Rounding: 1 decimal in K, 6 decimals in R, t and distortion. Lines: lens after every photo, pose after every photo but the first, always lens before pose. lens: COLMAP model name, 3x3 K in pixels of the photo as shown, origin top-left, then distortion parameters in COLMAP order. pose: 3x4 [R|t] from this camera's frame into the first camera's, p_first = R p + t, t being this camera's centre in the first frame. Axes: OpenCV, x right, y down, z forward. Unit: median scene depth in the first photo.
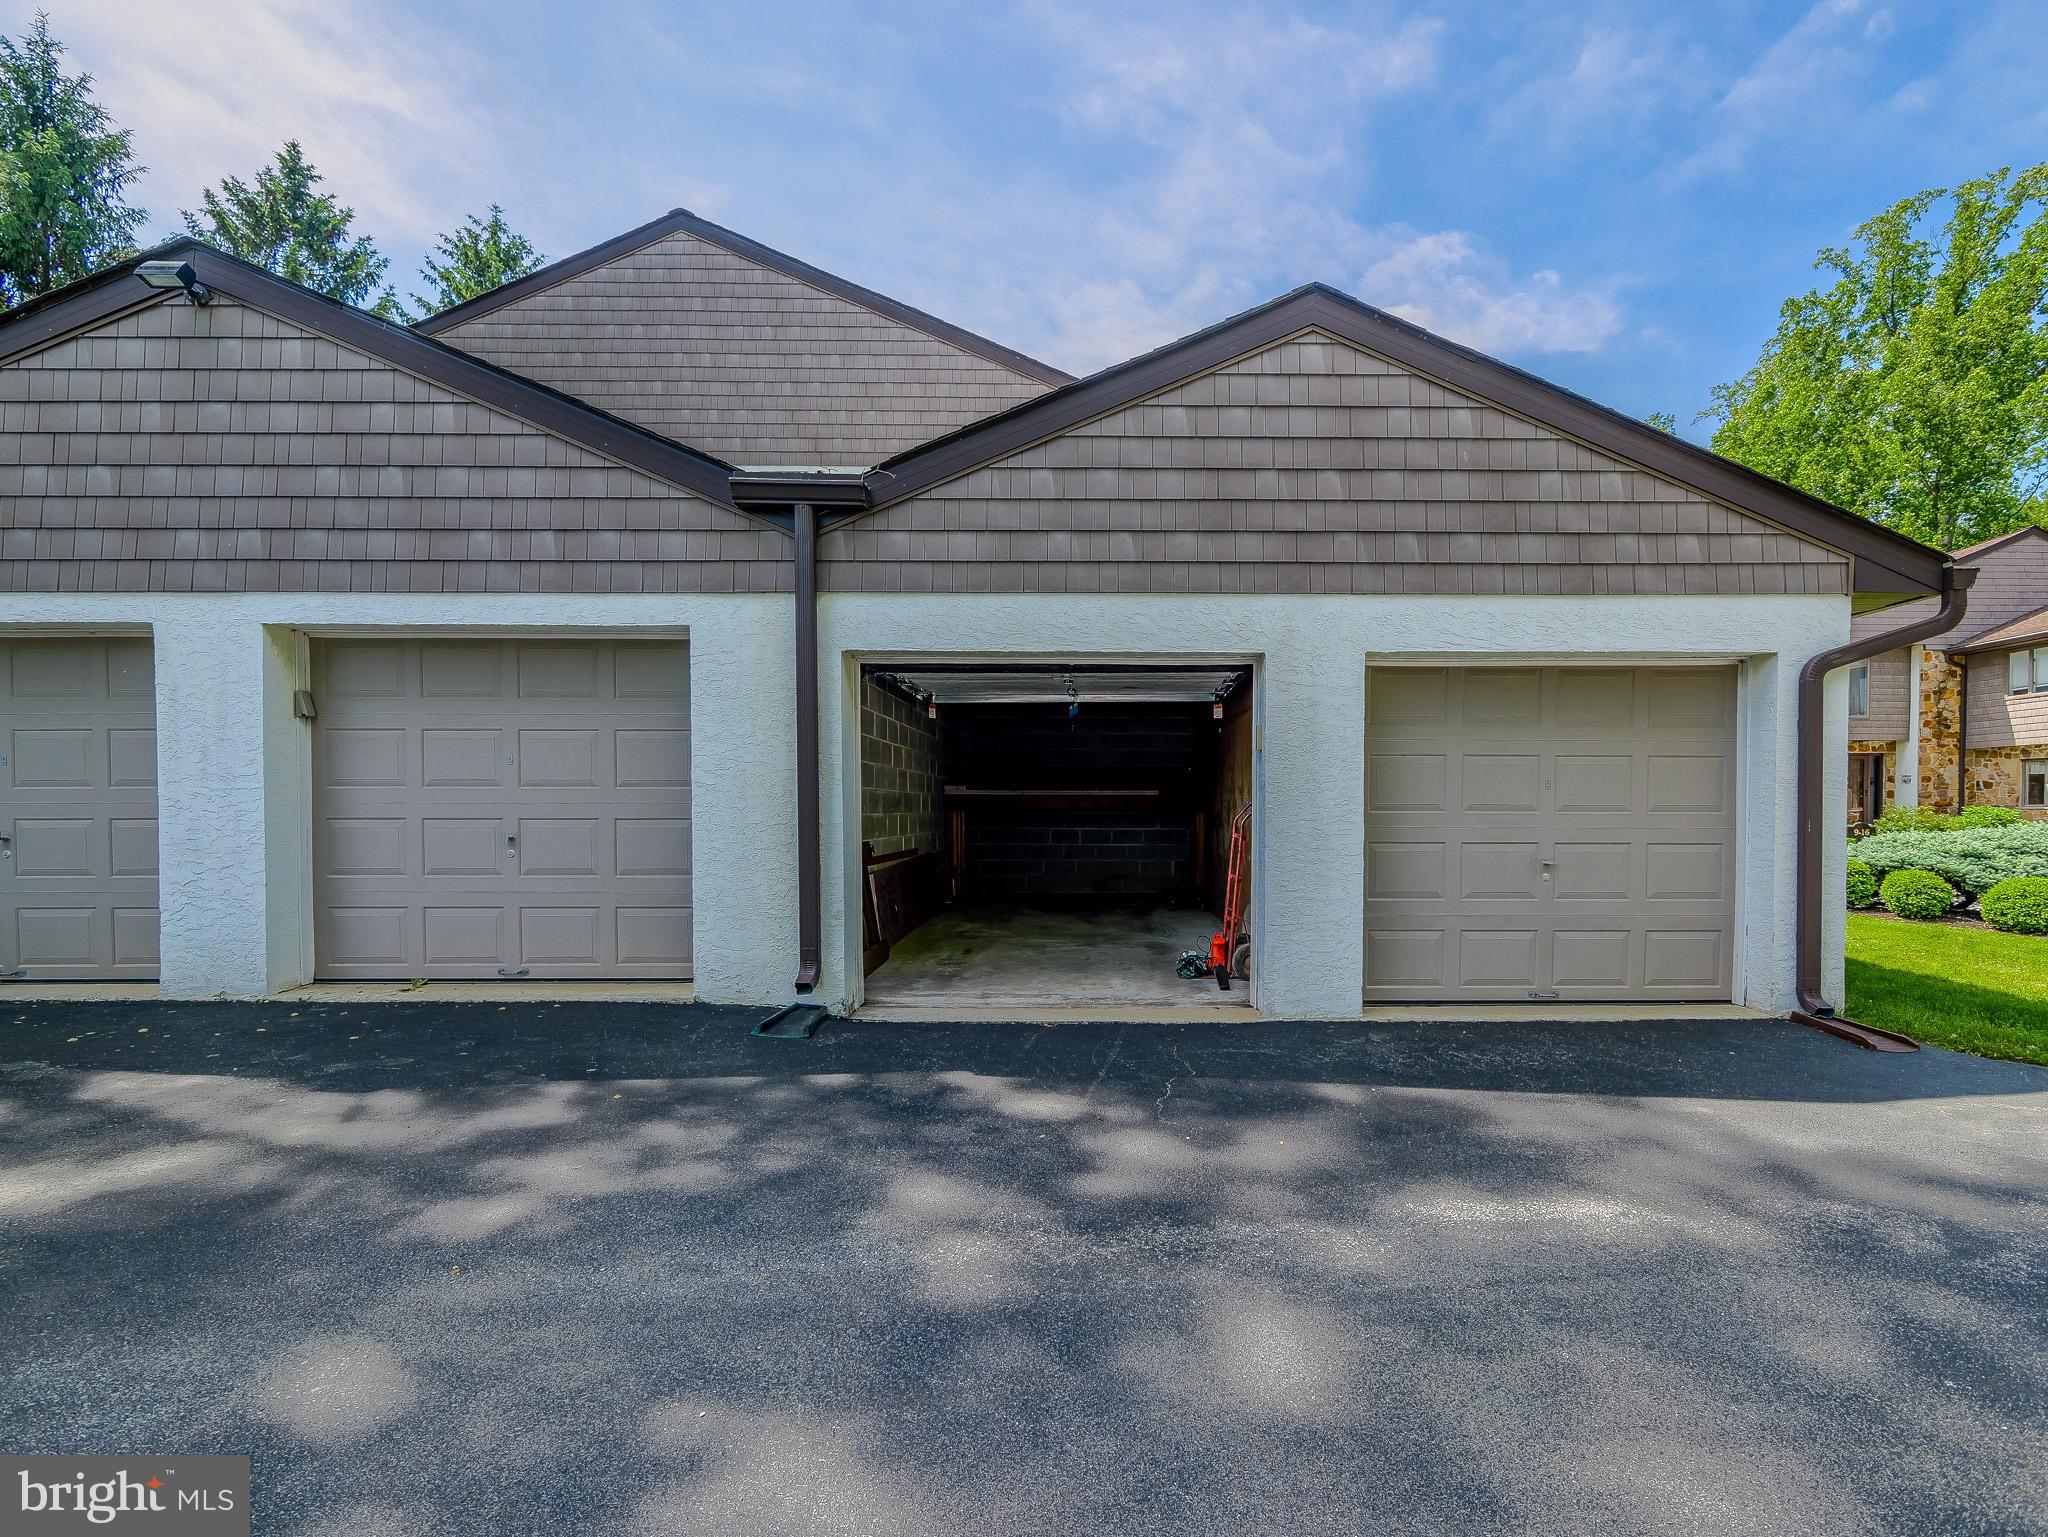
lens RADIAL K [[821.5, 0, 1149.4], [0, 821.5, 819.4], [0, 0, 1]] dist [-0.001993, 0.000090]
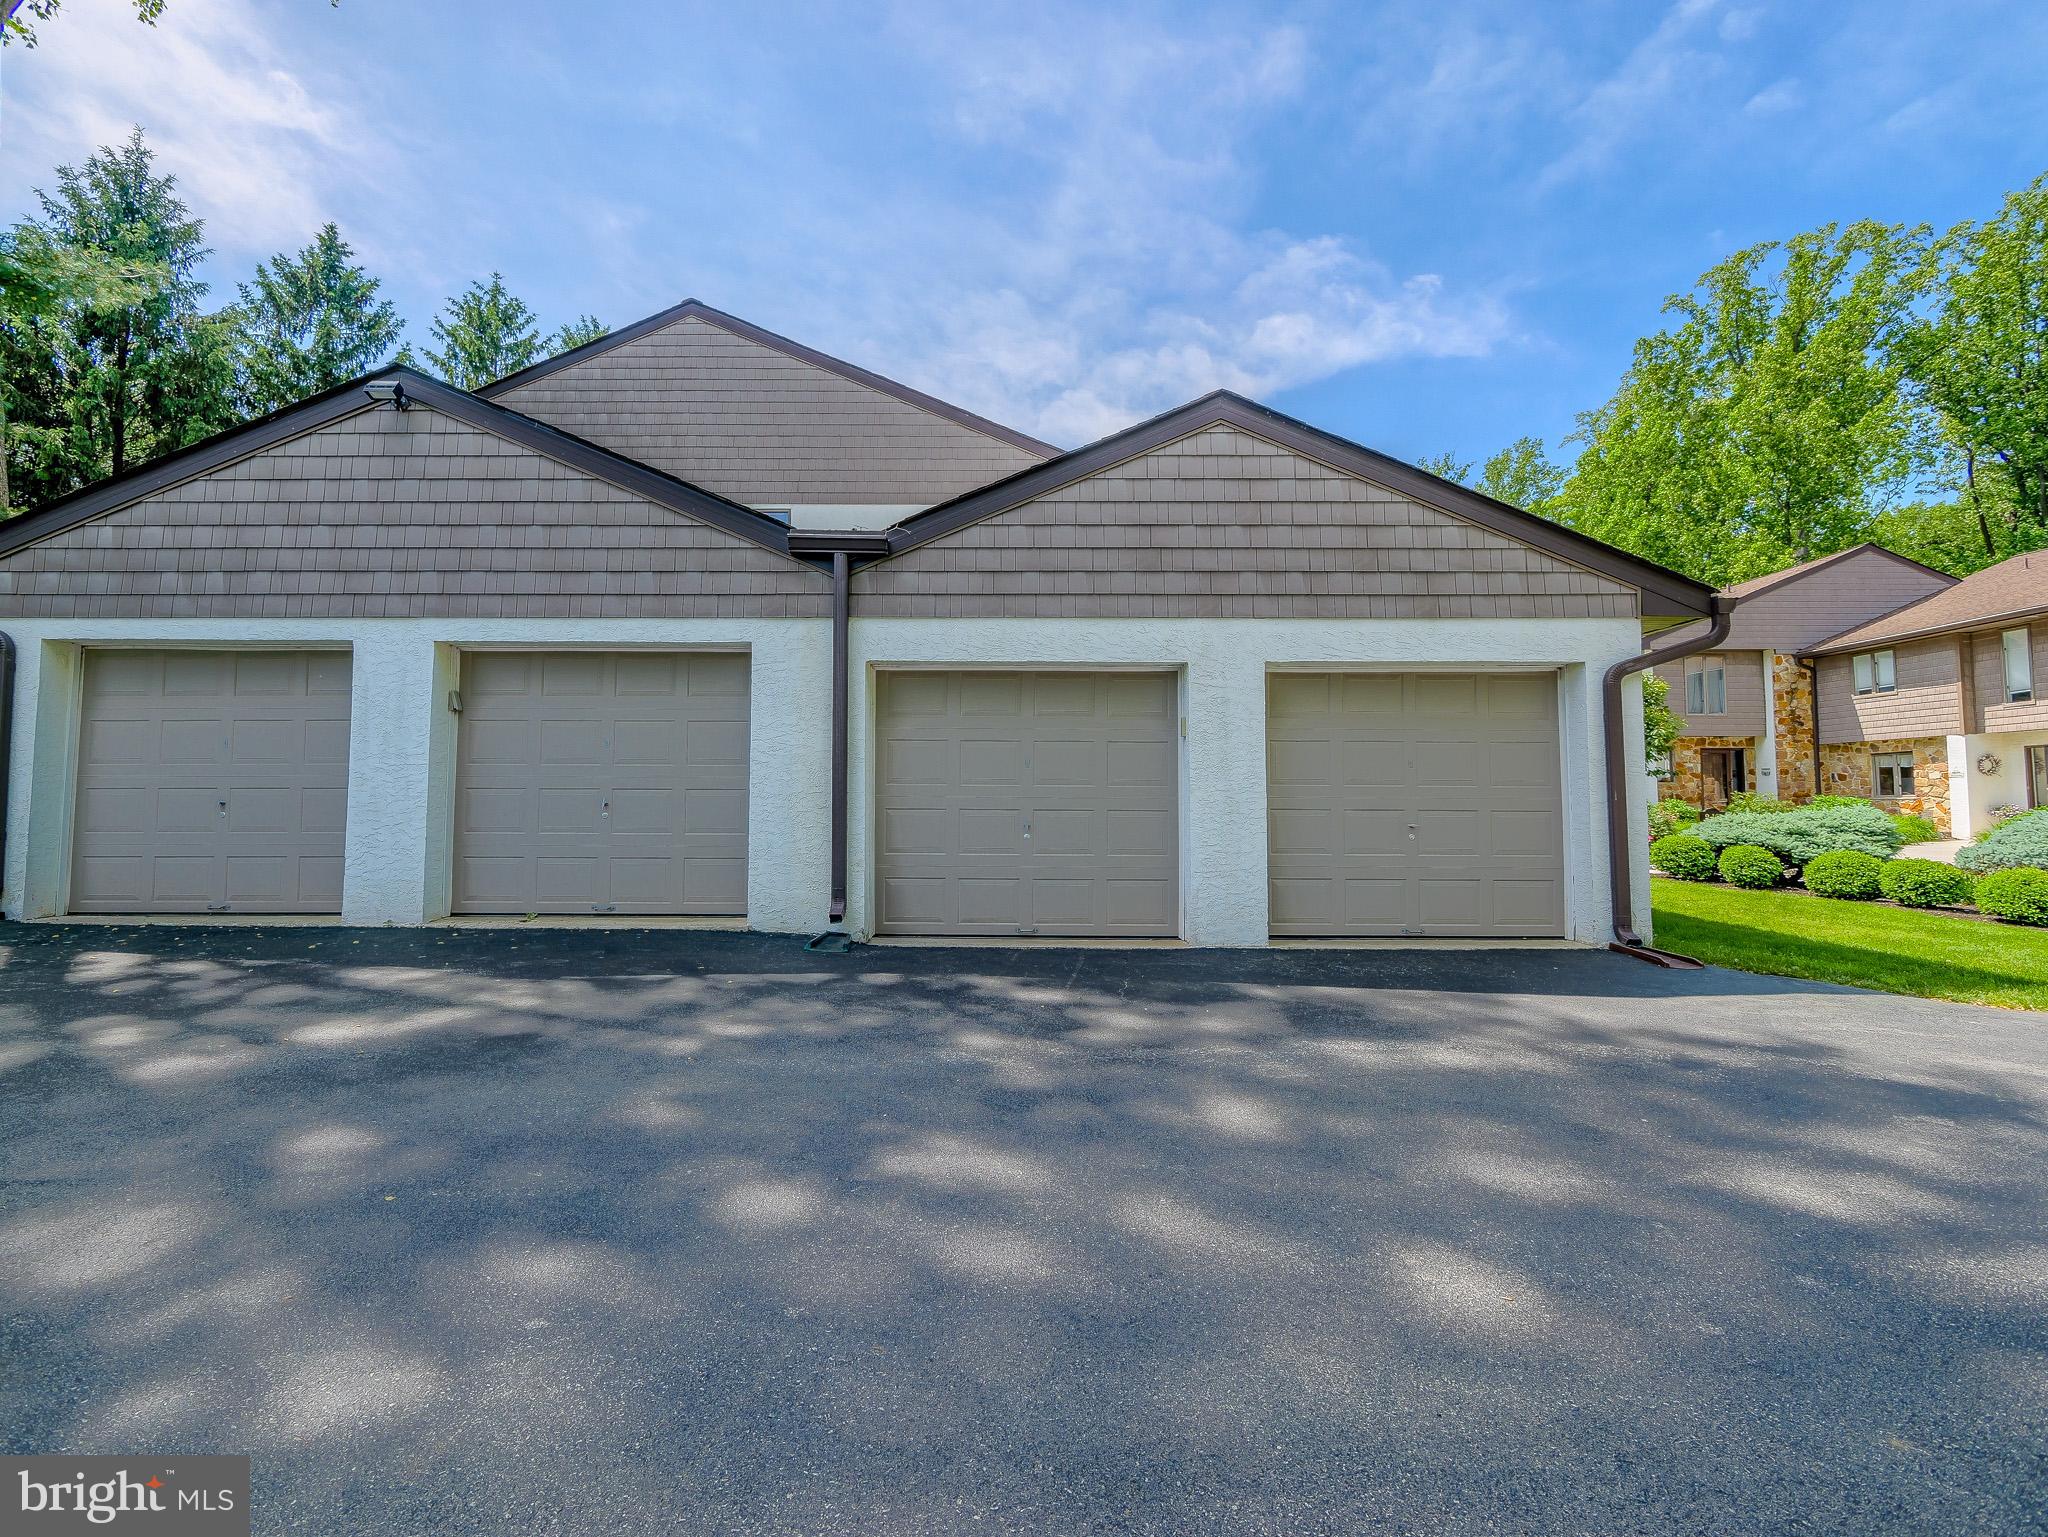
lens RADIAL K [[850.5, 0, 1029.1], [0, 850.5, 755.2], [0, 0, 1]] dist [-0.001495, -0.000088]
pose [[0.999937, 0.000885, -0.011229, -0.095421], [-0.001780, 0.996802, -0.079894, 0.052284], [0.011123, 0.079909, 0.996740, -0.335342]]
